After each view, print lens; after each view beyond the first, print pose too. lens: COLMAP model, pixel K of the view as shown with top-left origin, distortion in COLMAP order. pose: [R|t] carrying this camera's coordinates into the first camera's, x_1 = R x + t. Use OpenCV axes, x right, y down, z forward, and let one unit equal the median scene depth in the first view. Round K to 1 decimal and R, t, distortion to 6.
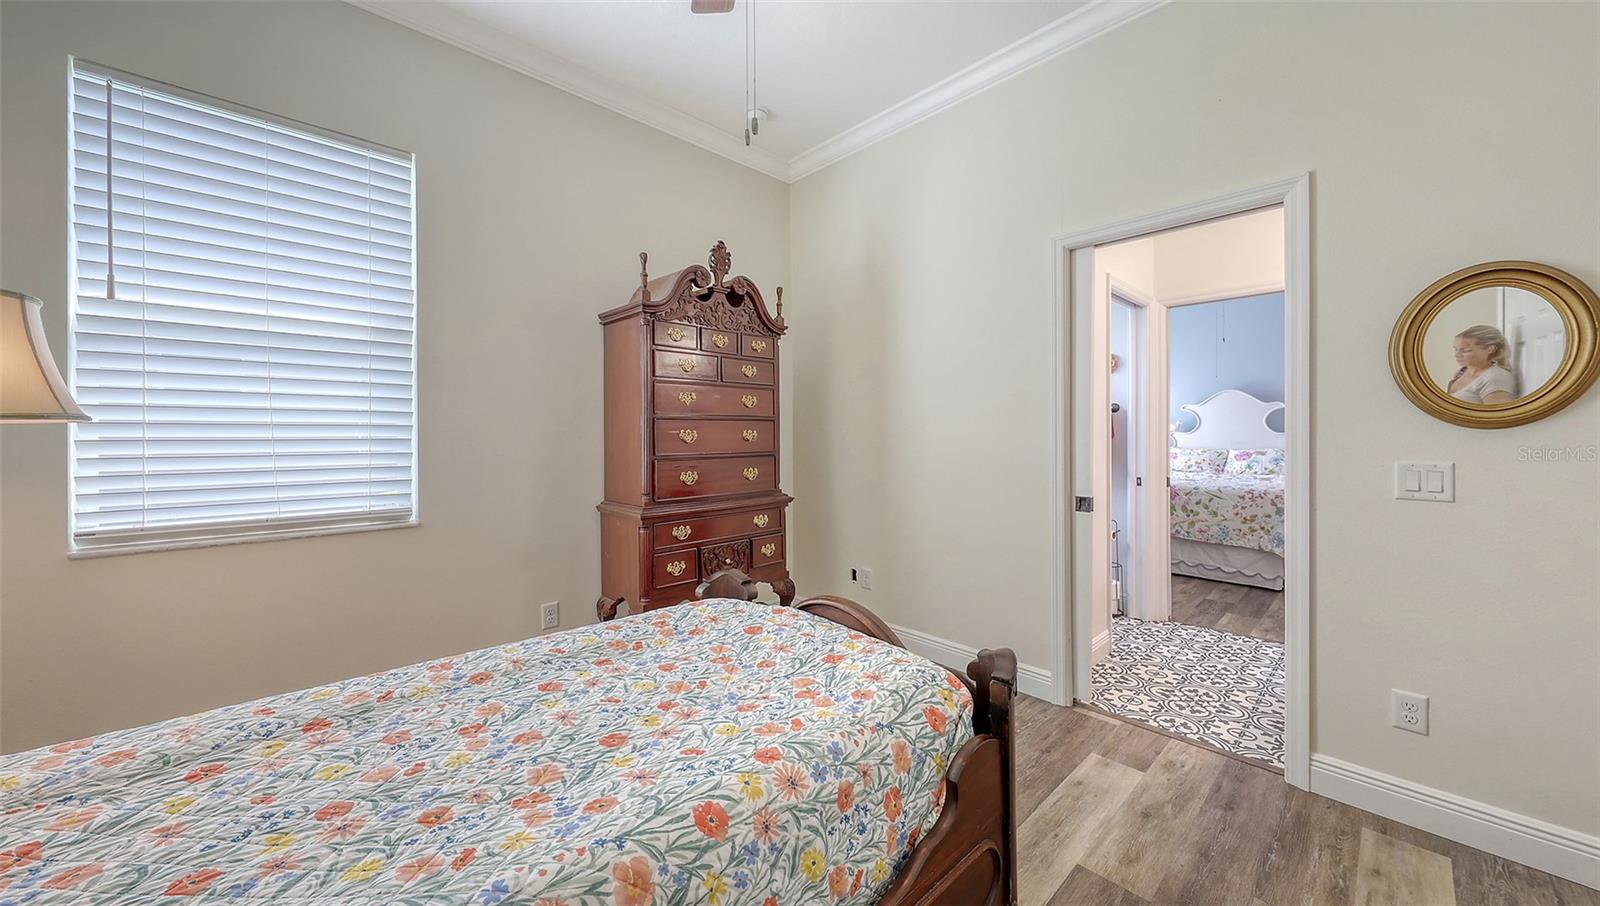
lens RADIAL K [[565.5, 0, 802.3], [0, 565.5, 435.7], [0, 0, 1]] dist [-0.001553, -0.000121]
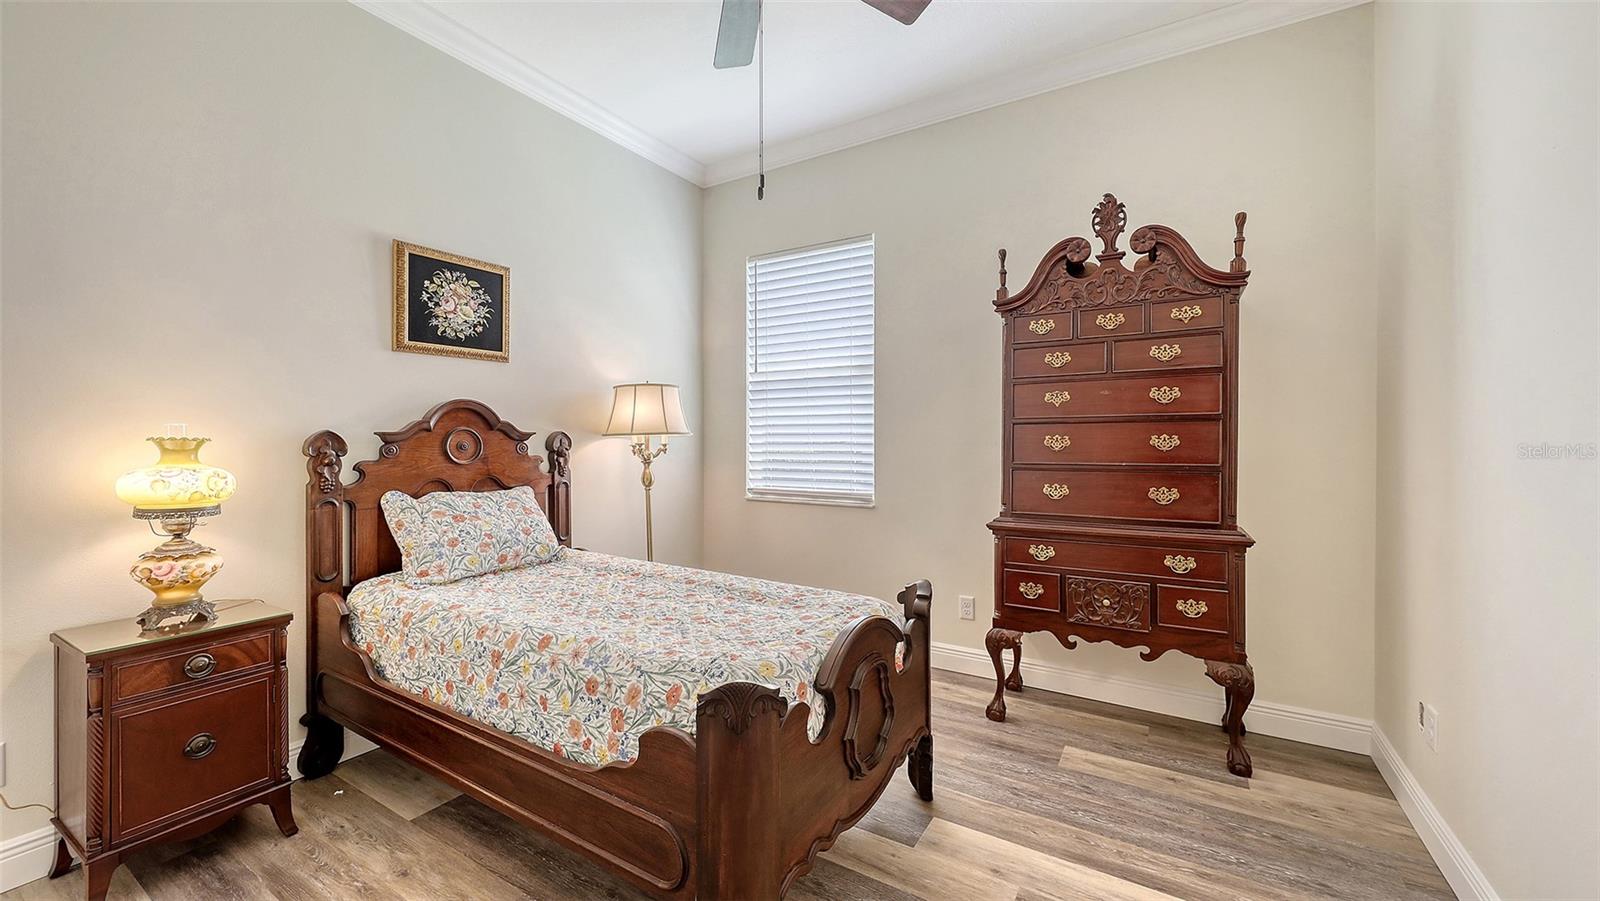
lens RADIAL K [[631.5, 0, 799.4], [0, 631.5, 441.5], [0, 0, 1]] dist [-0.000194, -0.000146]
pose [[0.246258, 0.004652, -0.969193, 0.950724], [-0.001321, 0.999989, 0.004465, -0.007243], [0.969204, 0.000181, 0.246261, 0.584160]]
